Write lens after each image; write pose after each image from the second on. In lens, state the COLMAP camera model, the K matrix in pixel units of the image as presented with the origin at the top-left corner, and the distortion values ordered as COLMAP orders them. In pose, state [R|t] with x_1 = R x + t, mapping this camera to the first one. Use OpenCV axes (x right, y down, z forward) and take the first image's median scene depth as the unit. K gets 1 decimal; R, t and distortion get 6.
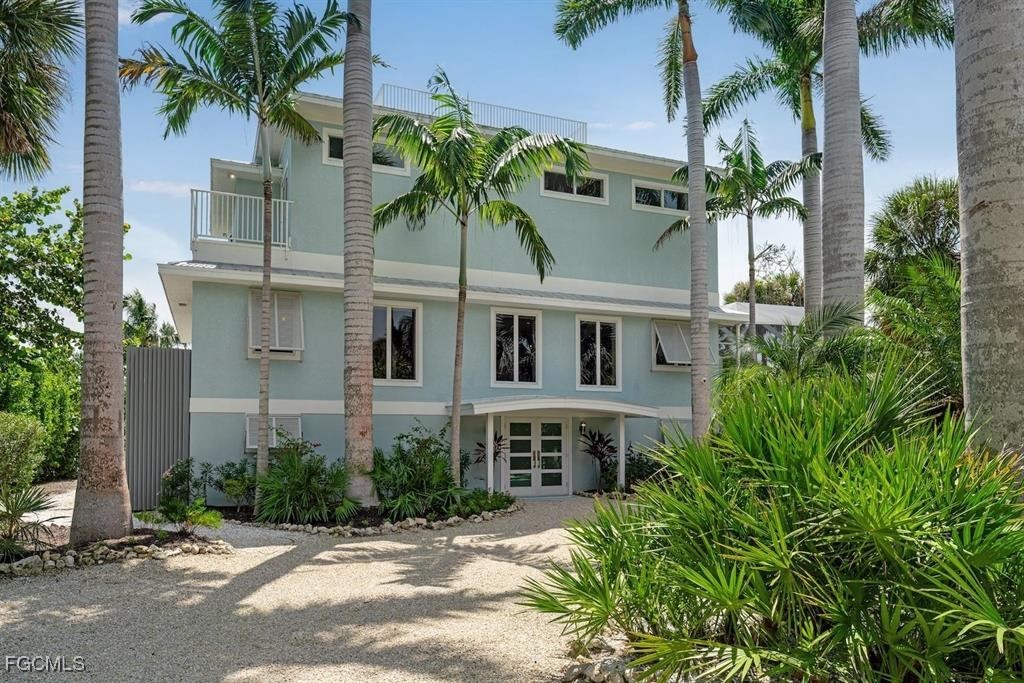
lens RADIAL K [[1295.3, 0, 512.0], [0, 1295.3, 342.4], [0, 0, 1]] dist [-0.003659, 0.000000]
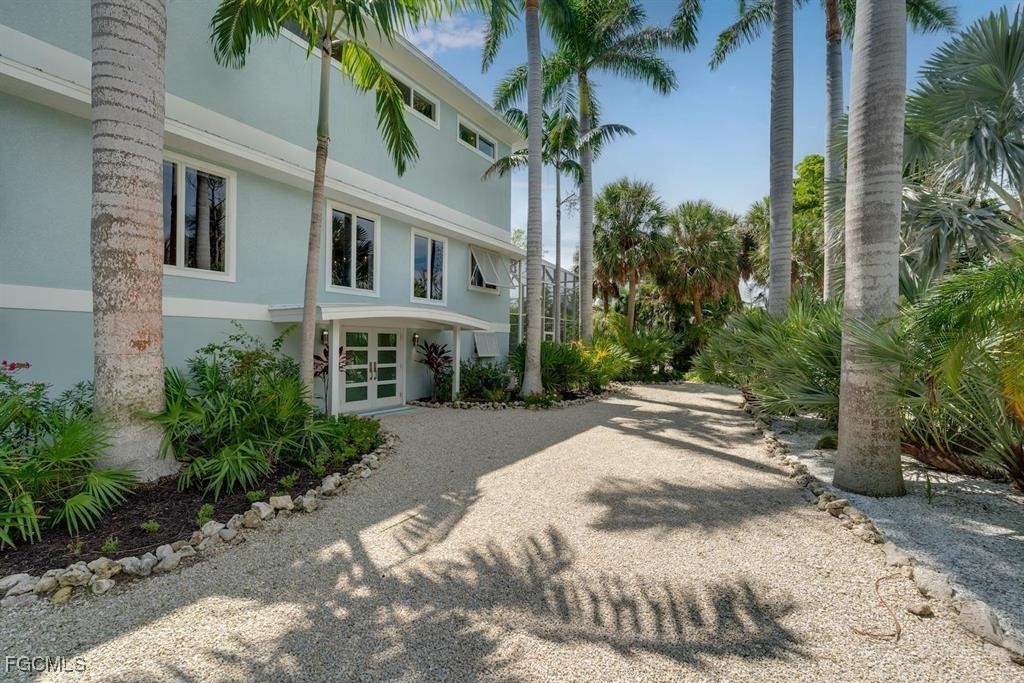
lens RADIAL K [[426.0, 0, 512.7], [0, 426.0, 341.7], [0, 0, 1]] dist [-0.000058, 0.000340]
pose [[0.799818, 0.010970, 0.600143, -0.088858], [-0.053953, 0.997100, 0.053678, 0.046833], [-0.597813, -0.075313, 0.798090, 0.697406]]
